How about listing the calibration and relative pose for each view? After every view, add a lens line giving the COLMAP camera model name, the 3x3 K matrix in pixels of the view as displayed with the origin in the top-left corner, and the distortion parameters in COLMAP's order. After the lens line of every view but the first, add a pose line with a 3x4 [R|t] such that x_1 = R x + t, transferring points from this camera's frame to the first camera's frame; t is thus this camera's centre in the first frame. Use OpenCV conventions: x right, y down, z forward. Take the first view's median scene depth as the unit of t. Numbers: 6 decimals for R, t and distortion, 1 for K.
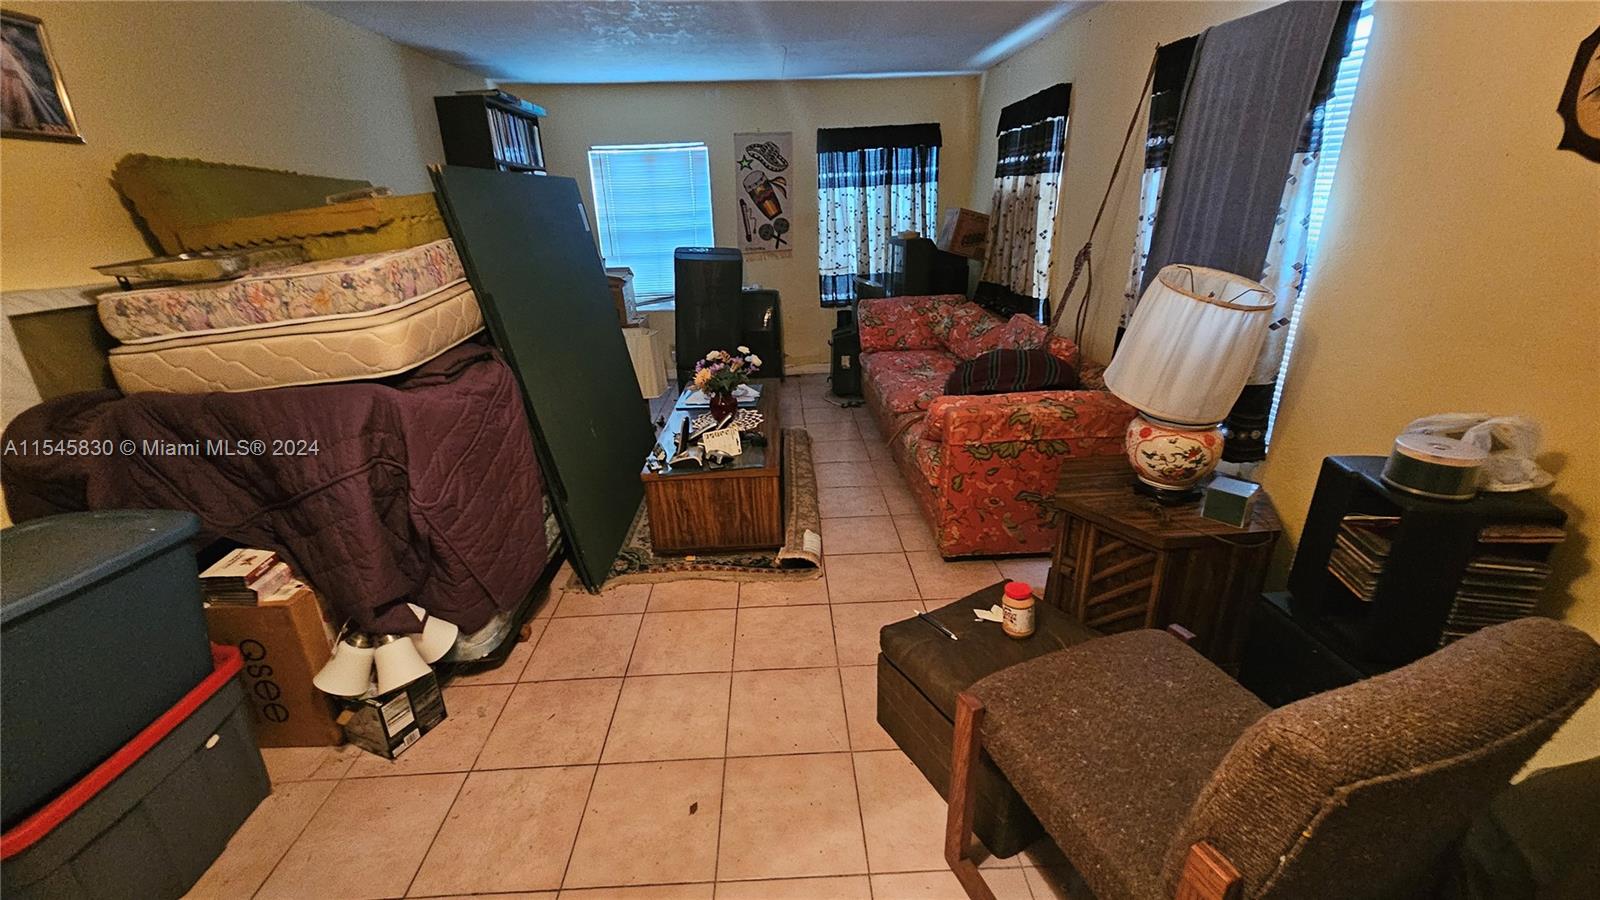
lens RADIAL K [[653.1, 0, 797.2], [0, 653.1, 449.6], [0, 0, 1]] dist [-0.000412, -0.001079]
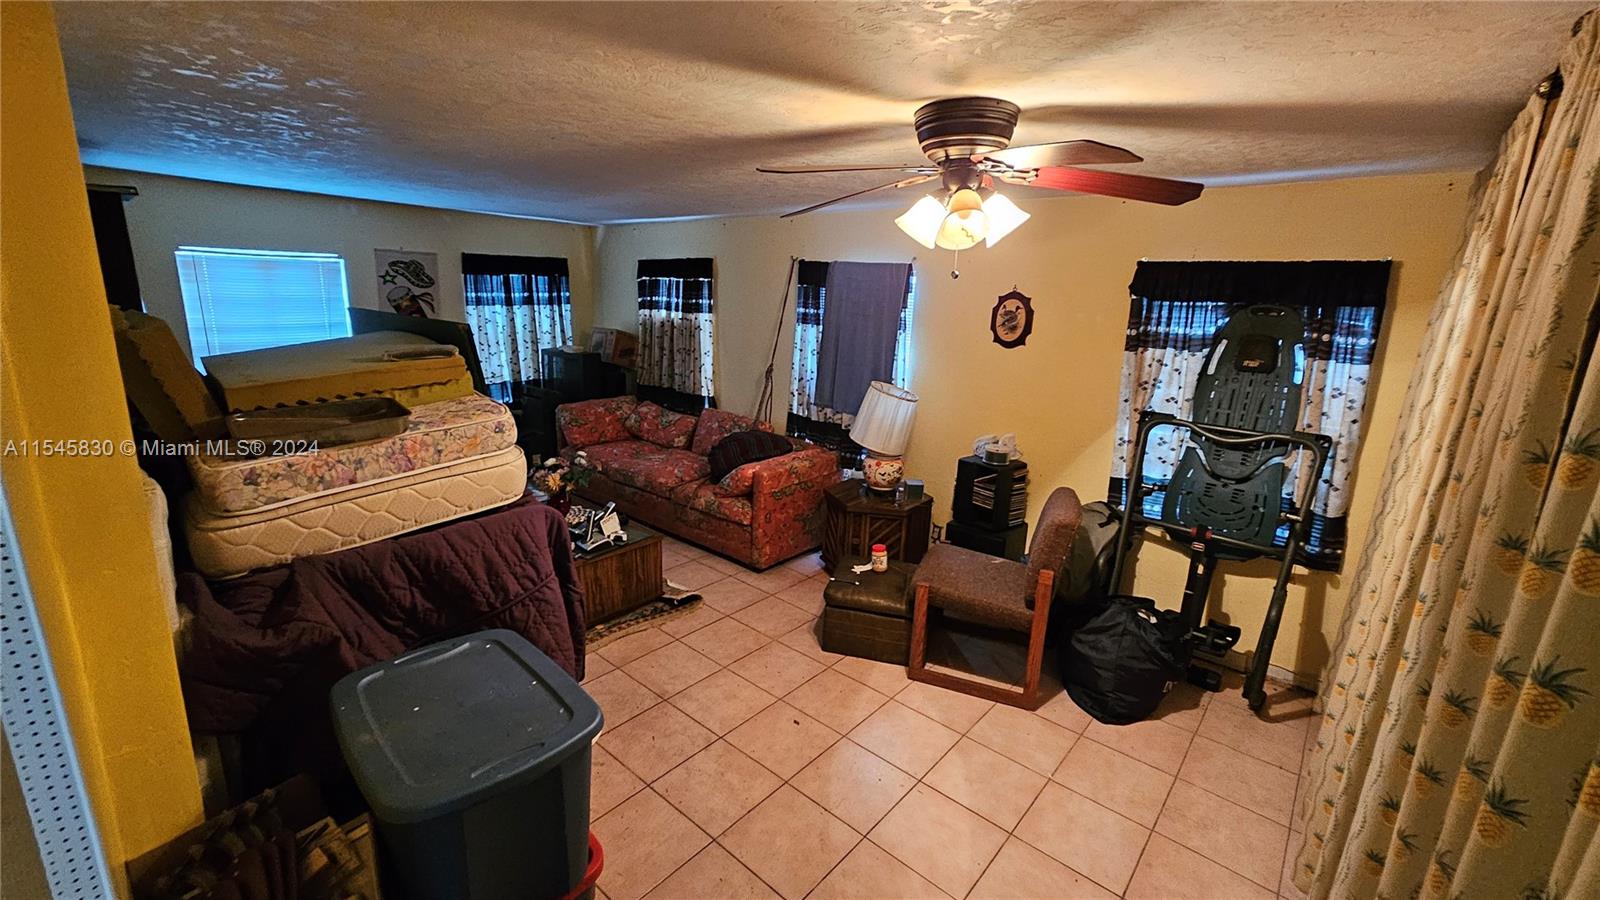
lens RADIAL K [[653.1, 0, 798.8], [0, 653.1, 453.5], [0, 0, 1]] dist [-0.000412, -0.001079]
pose [[0.677364, -0.123948, 0.725131, -0.754534], [0.208958, 0.977521, -0.028104, -0.036058], [-0.705348, 0.170558, 0.688037, -0.144692]]
